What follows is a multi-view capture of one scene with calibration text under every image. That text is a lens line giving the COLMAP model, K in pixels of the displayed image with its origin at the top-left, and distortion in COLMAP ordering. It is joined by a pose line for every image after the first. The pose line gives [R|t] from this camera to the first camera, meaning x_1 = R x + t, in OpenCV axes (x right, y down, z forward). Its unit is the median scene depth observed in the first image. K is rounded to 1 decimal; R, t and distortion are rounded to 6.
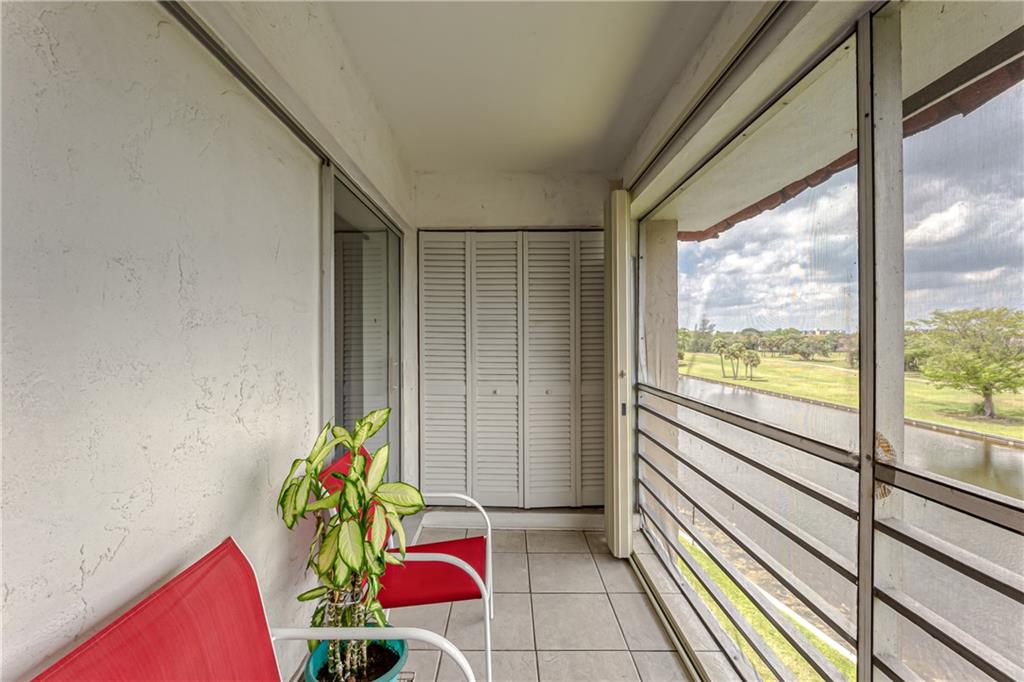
lens RADIAL K [[414.1, 0, 512.0], [0, 414.1, 340.0], [0, 0, 1]] dist [0.002269, 0.000166]
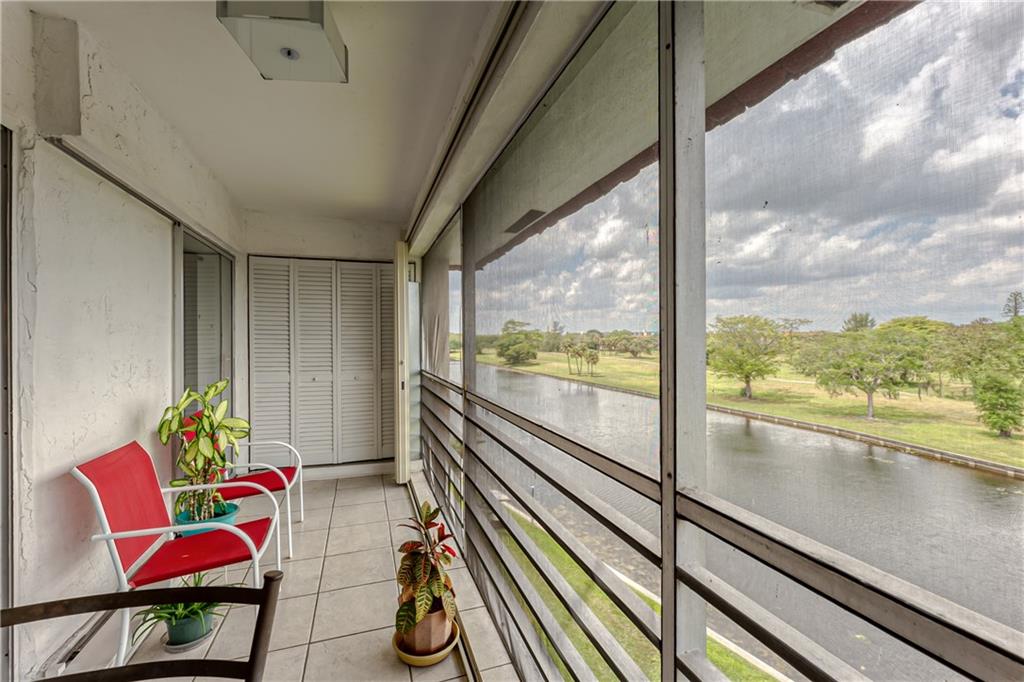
lens RADIAL K [[426.8, 0, 511.1], [0, 426.8, 339.8], [0, 0, 1]] dist [0.002848, 0.000378]
pose [[0.948464, -0.002831, 0.316874, 0.118542], [0.003678, 0.999991, -0.002074, 0.002826], [-0.316865, 0.003132, 0.948466, -0.483527]]
